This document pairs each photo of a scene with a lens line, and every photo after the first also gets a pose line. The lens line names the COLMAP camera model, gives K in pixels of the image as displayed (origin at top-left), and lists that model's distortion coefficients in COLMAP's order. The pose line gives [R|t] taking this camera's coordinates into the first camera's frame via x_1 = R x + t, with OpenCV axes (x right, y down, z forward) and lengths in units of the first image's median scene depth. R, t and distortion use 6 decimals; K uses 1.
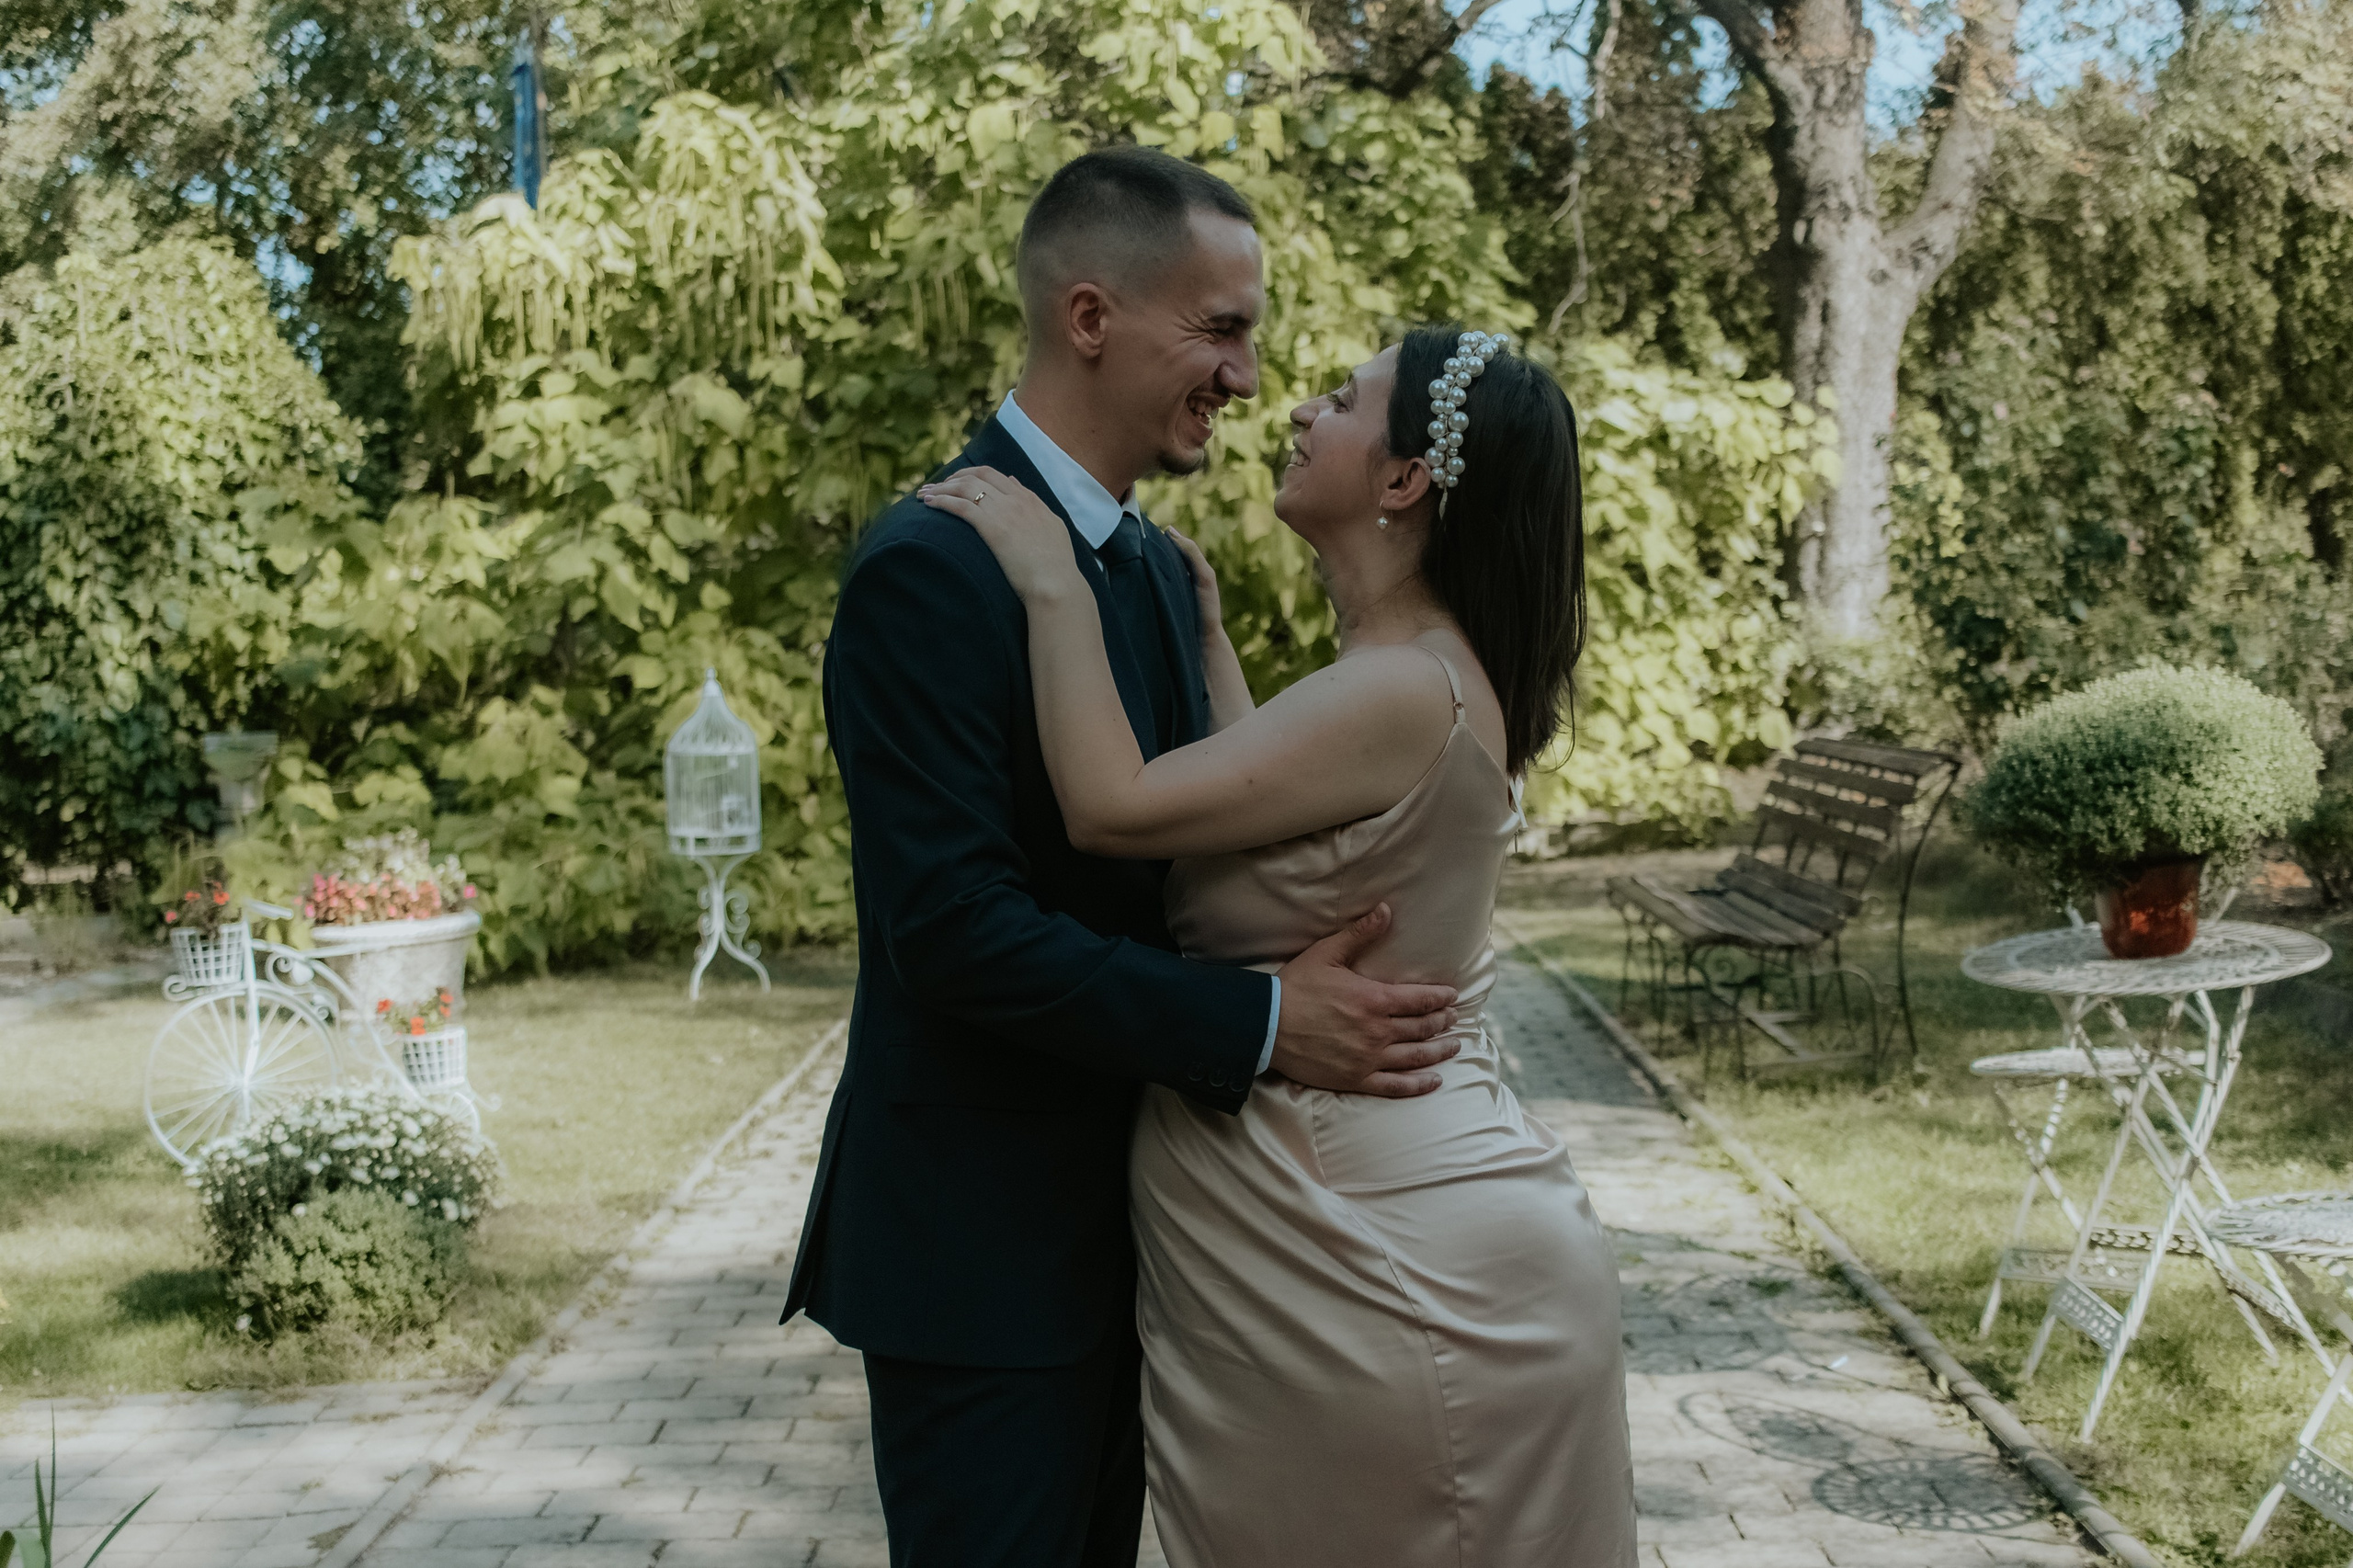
lens RADIAL K [[2901.4, 0, 1176.5], [0, 2901.4, 784.0], [0, 0, 1]] dist [-0.005367, 0.011225]
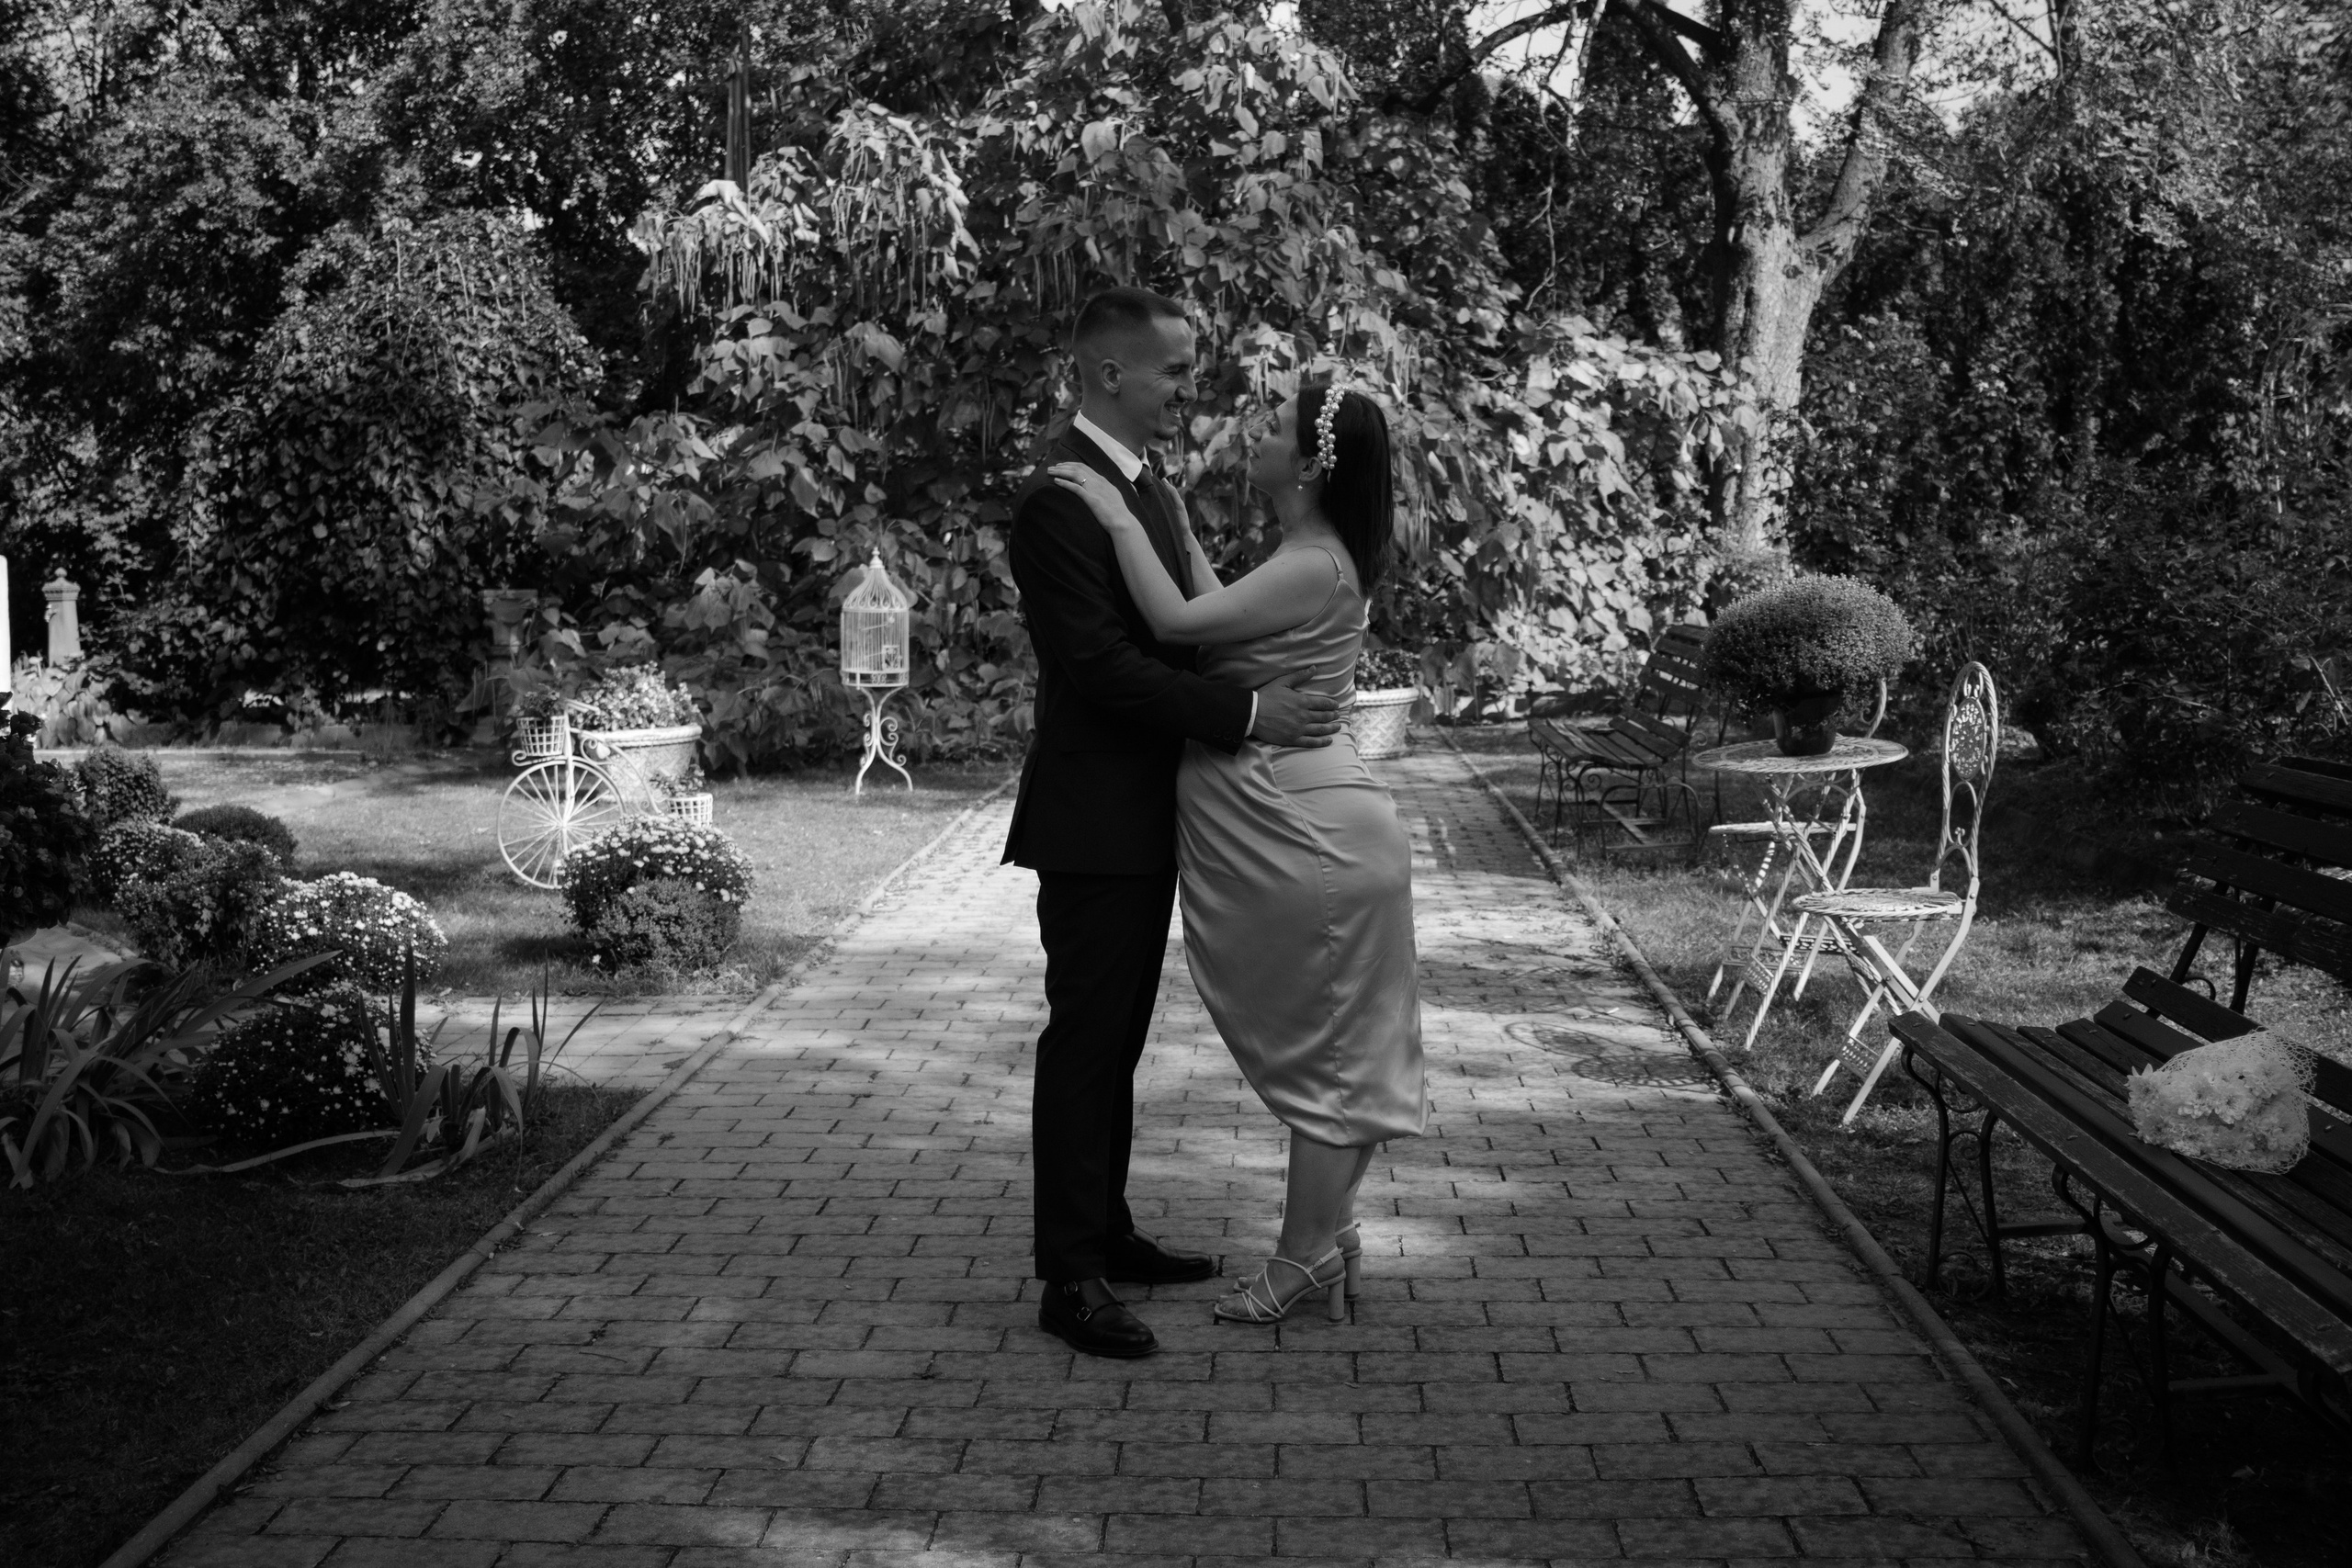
lens RADIAL K [[2587.5, 0, 1176.0], [0, 2587.5, 784.0], [0, 0, 1]] dist [-0.115741, -0.000132]
pose [[0.999117, 0.034085, -0.024578, 0.008154], [-0.032940, 0.998418, 0.045558, 0.007758], [0.026092, -0.044708, 0.998659, -0.149822]]
